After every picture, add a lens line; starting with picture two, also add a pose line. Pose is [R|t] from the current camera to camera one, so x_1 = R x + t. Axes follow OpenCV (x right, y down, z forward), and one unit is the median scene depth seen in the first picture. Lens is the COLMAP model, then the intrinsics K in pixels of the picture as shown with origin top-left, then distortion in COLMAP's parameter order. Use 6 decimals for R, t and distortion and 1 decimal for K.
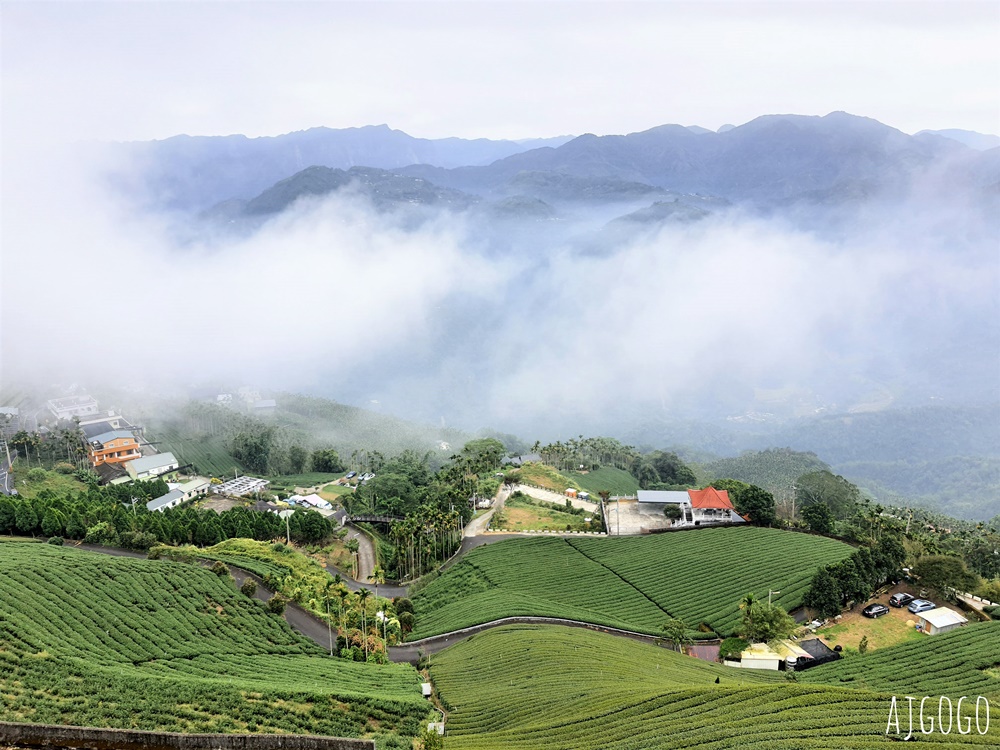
lens RADIAL K [[780.0, 0, 500.0], [0, 780.0, 375.0], [0, 0, 1]] dist [0.069024, -0.127948]
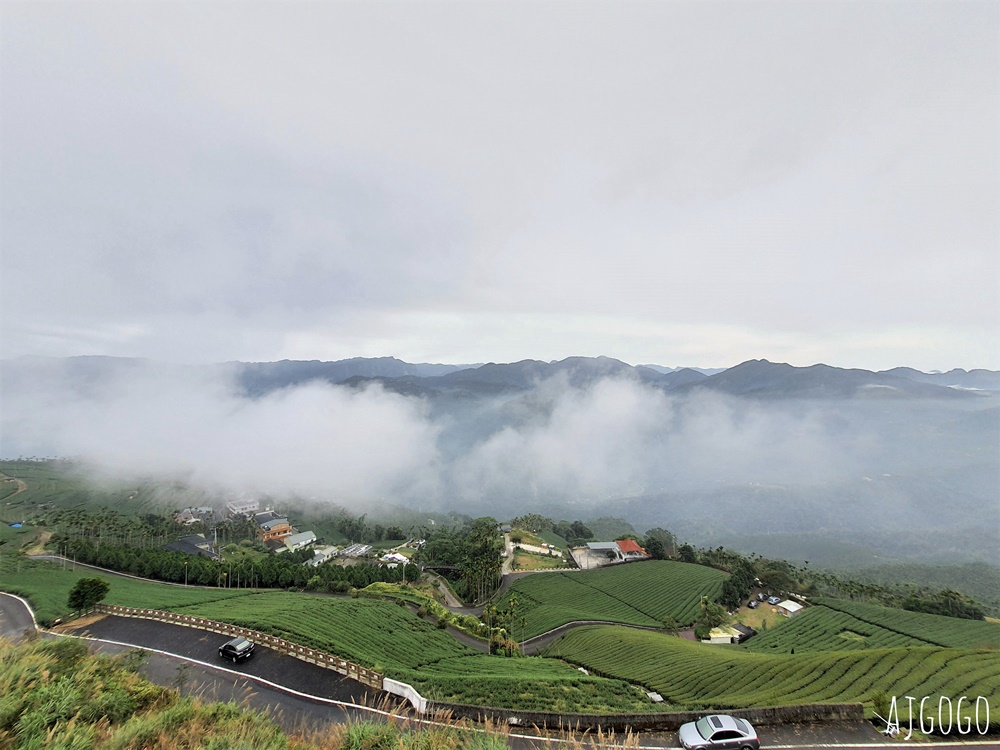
lens RADIAL K [[392.7, 0, 500.0], [0, 392.7, 375.0], [0, 0, 1]] dist [-0.000225, 0.000468]
pose [[0.990882, 0.013617, 0.134041, -0.165164], [0.021918, 0.965335, -0.260091, -0.001078], [-0.132936, 0.260657, 0.956235, 0.018866]]
